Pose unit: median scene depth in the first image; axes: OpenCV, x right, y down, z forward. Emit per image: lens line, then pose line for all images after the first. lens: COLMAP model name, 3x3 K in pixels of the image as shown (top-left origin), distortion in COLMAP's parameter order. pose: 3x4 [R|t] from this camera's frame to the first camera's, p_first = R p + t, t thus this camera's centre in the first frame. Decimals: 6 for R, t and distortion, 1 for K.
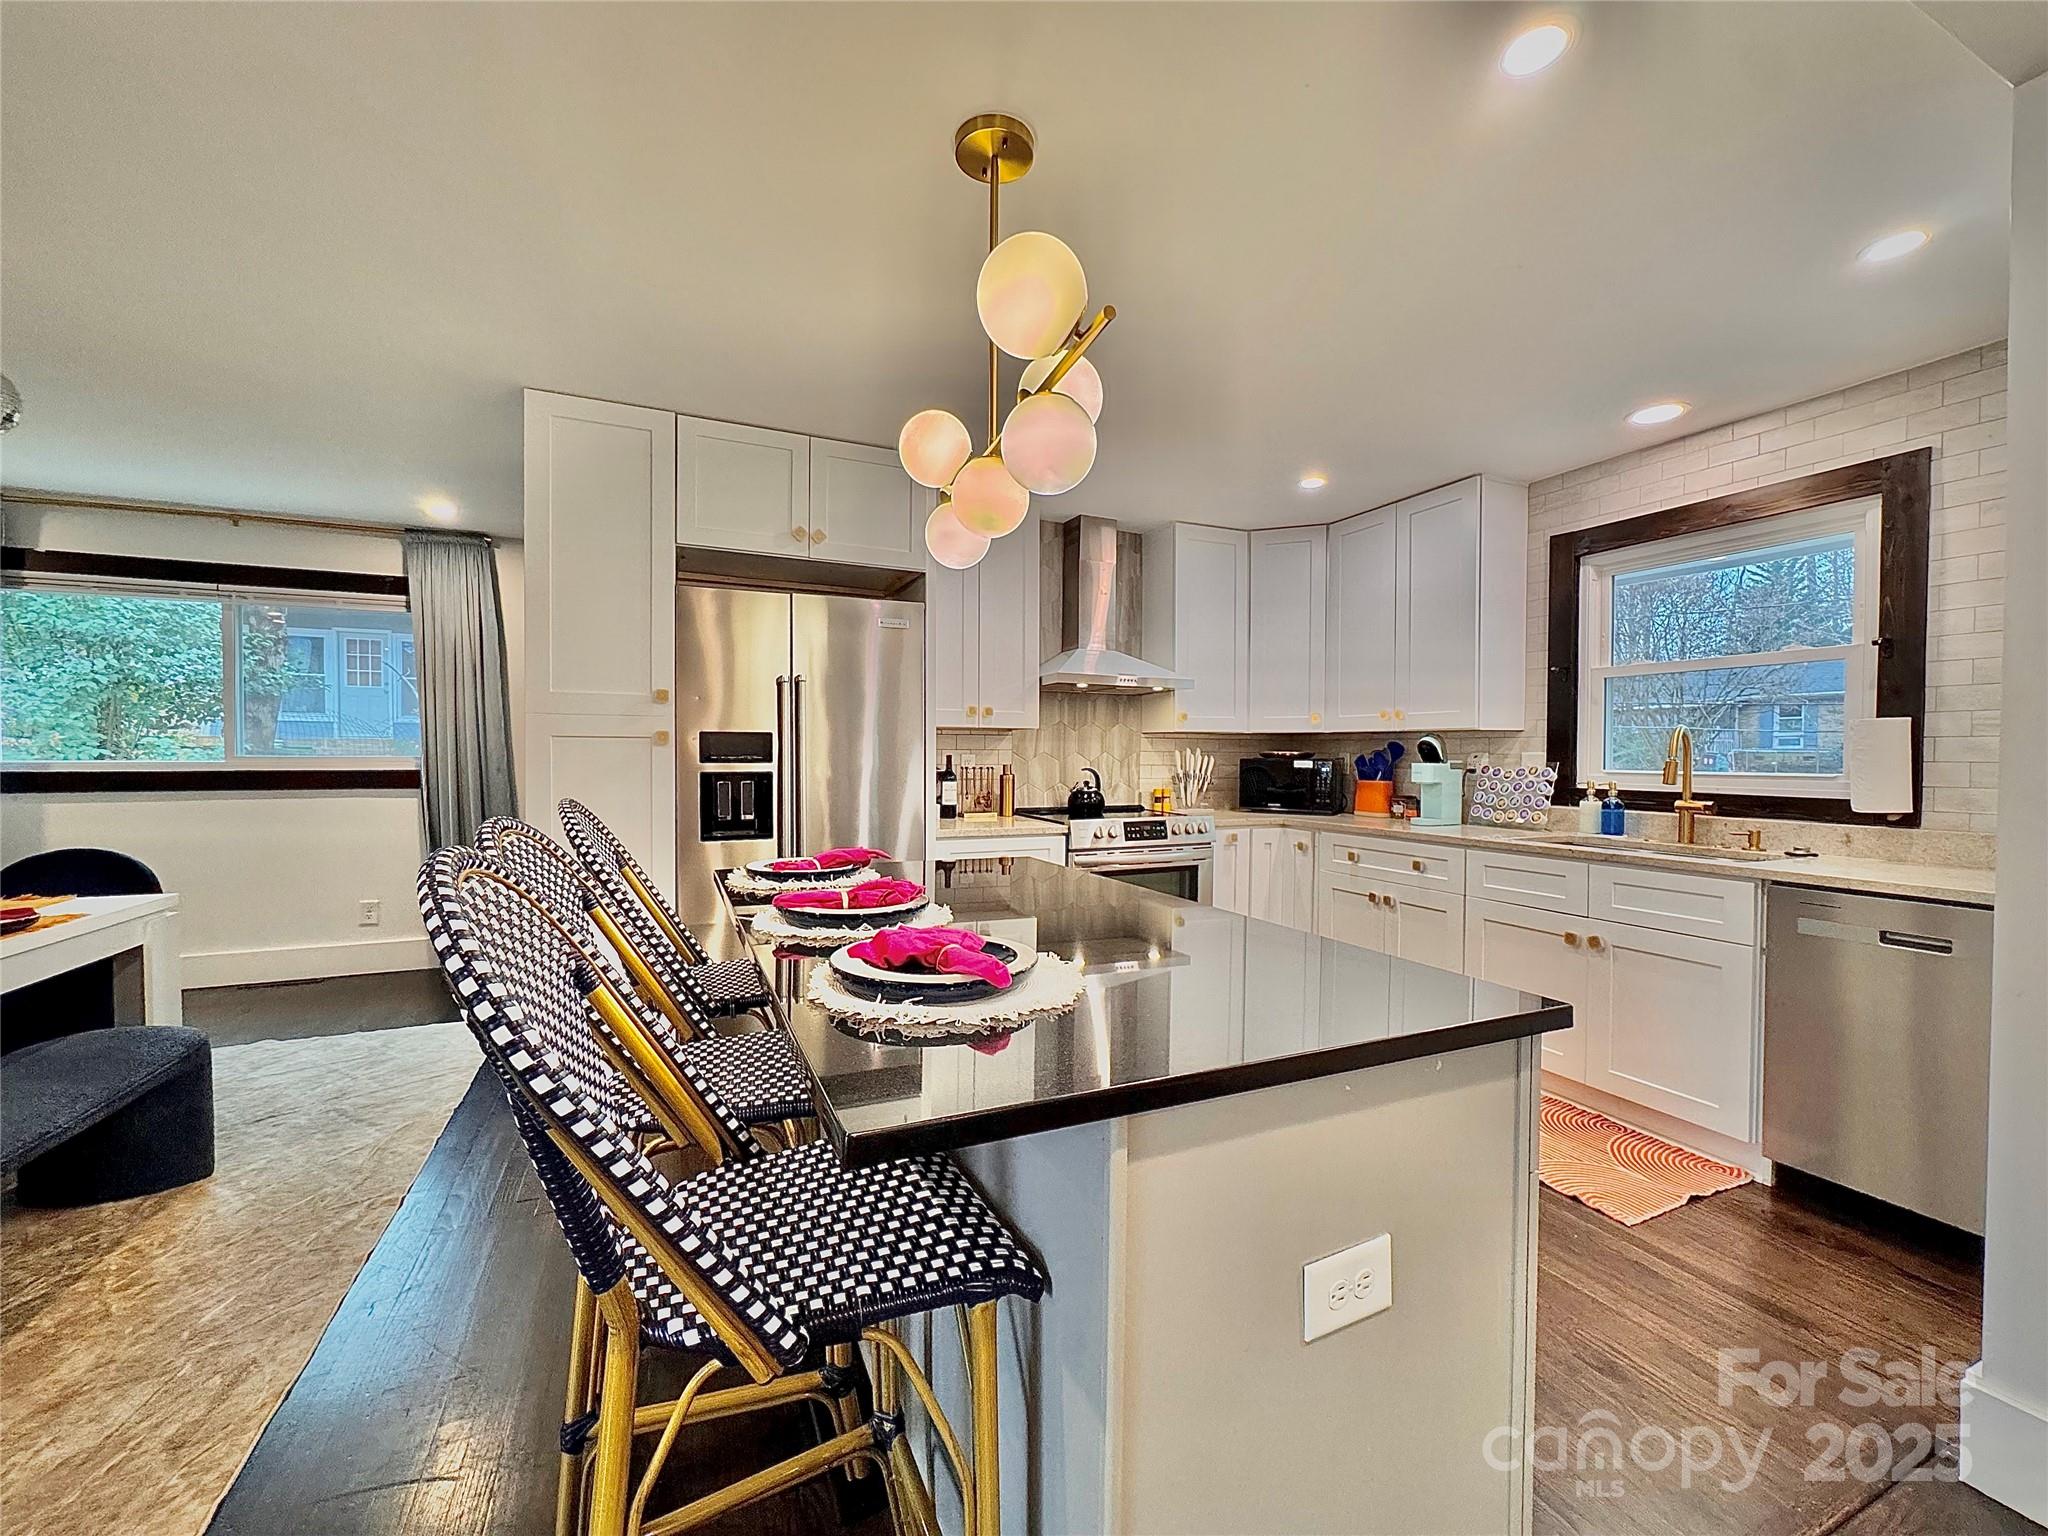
lens RADIAL K [[815.0, 0, 1027.8], [0, 815.0, 770.7], [0, 0, 1]] dist [-0.002577, 0.000317]
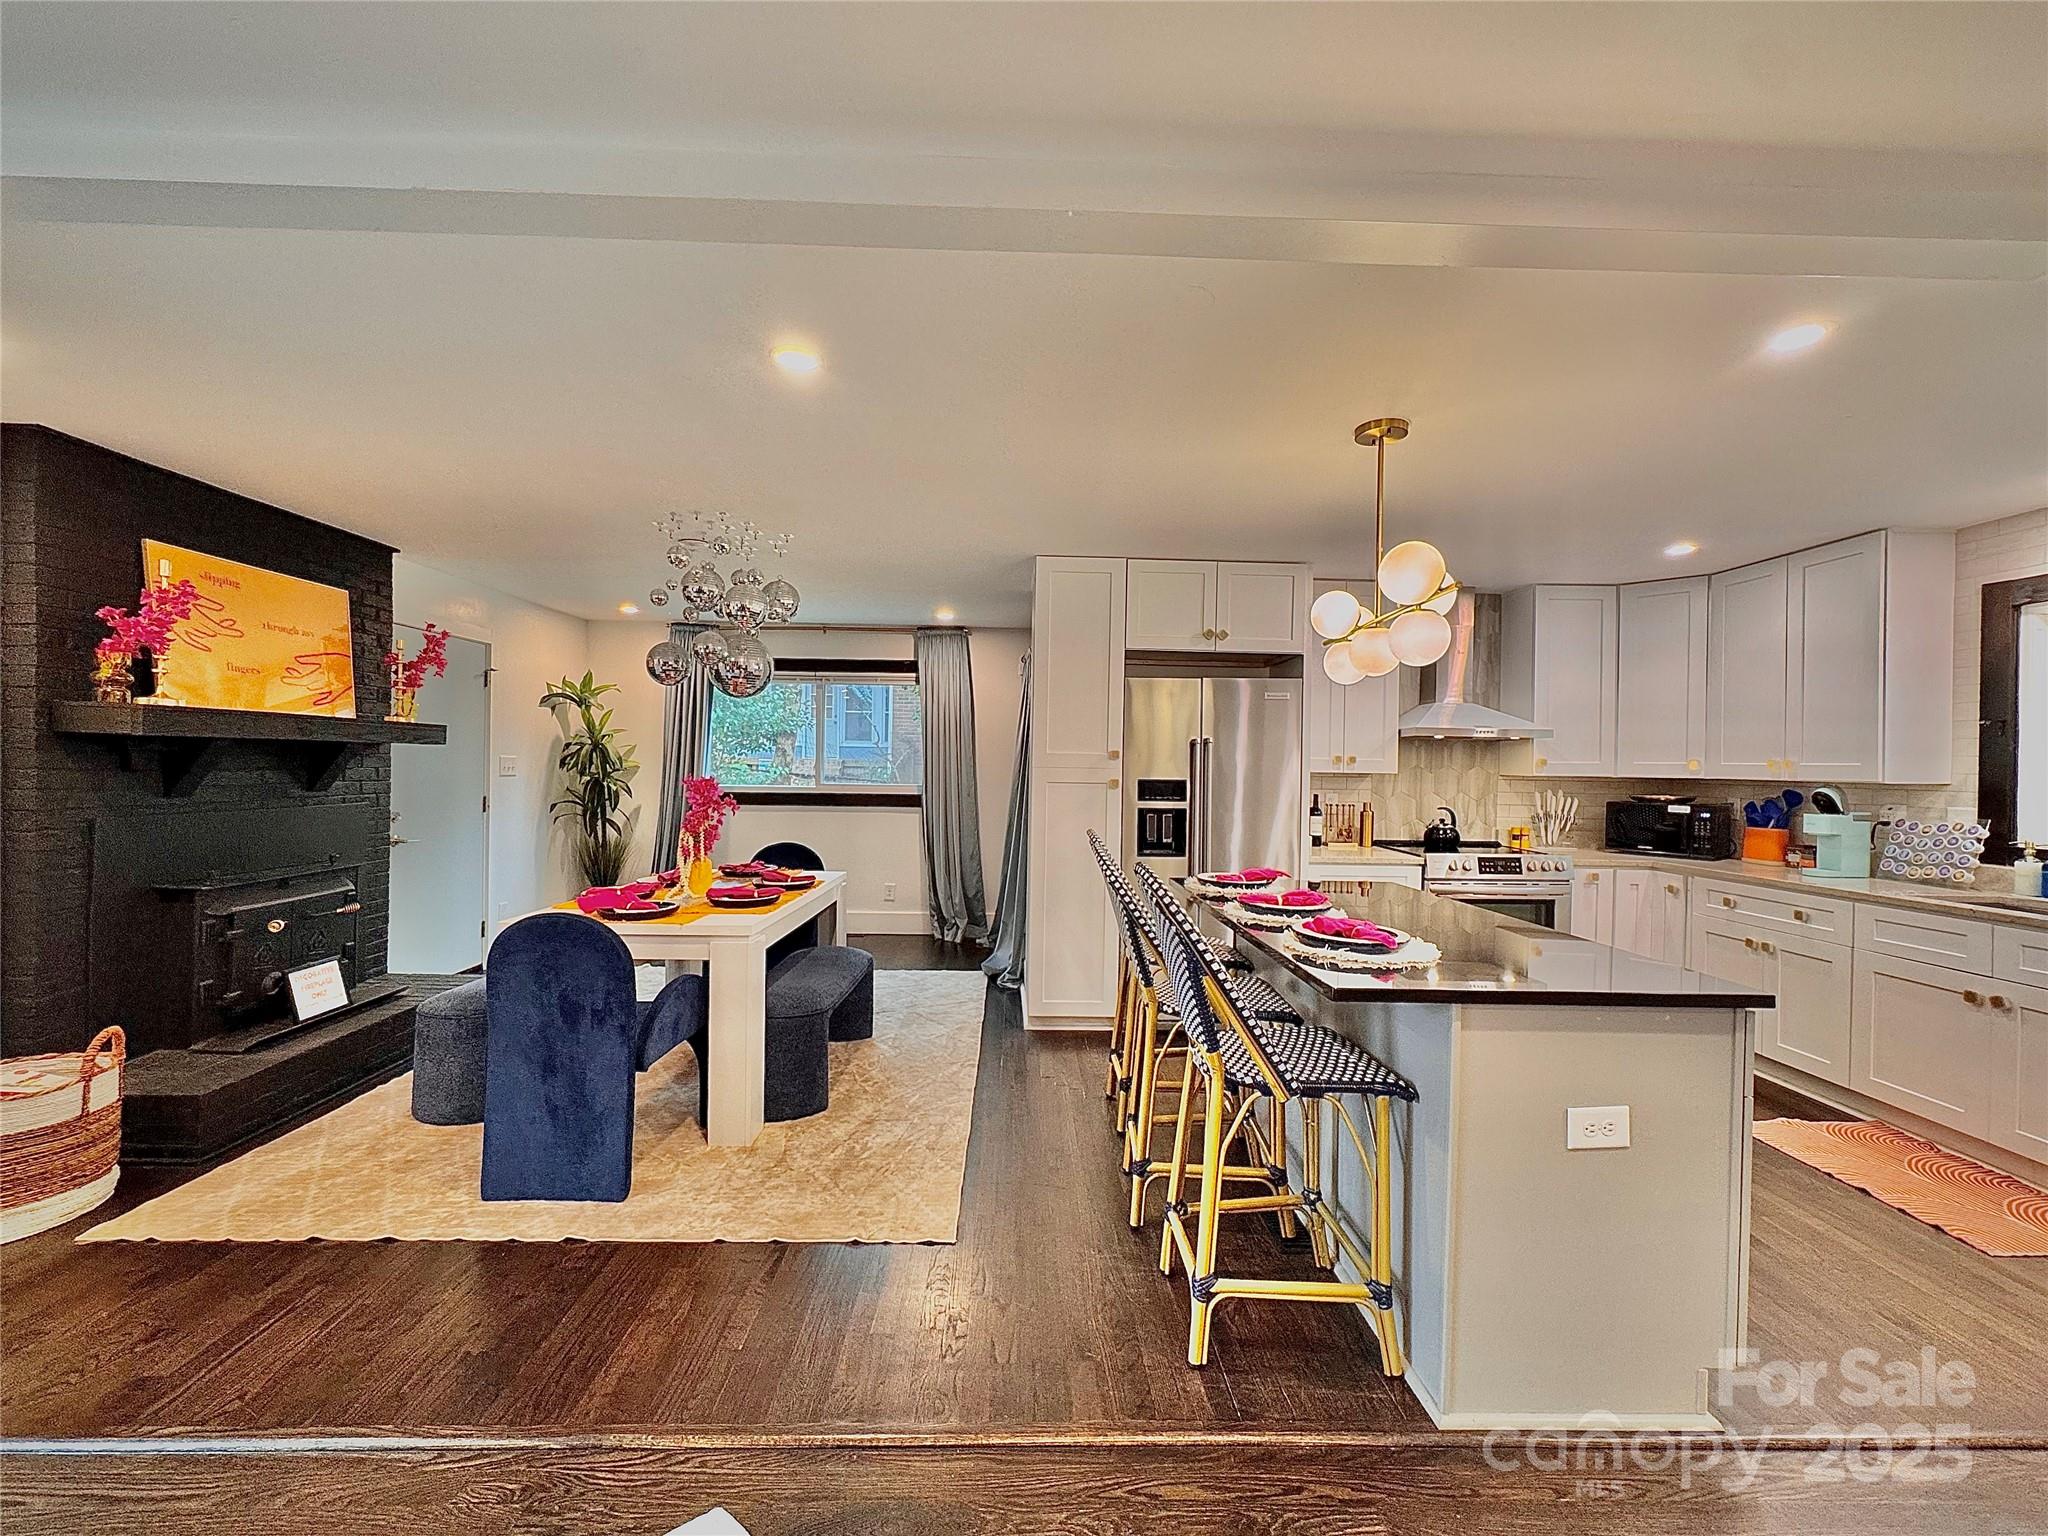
lens RADIAL K [[815.0, 0, 1028.4], [0, 815.0, 770.0], [0, 0, 1]] dist [-0.002577, 0.000317]
pose [[0.921289, 0.011361, -0.388712, -0.023017], [-0.018900, 0.999700, -0.015577, -0.032202], [0.388418, 0.021697, 0.921228, -0.326640]]
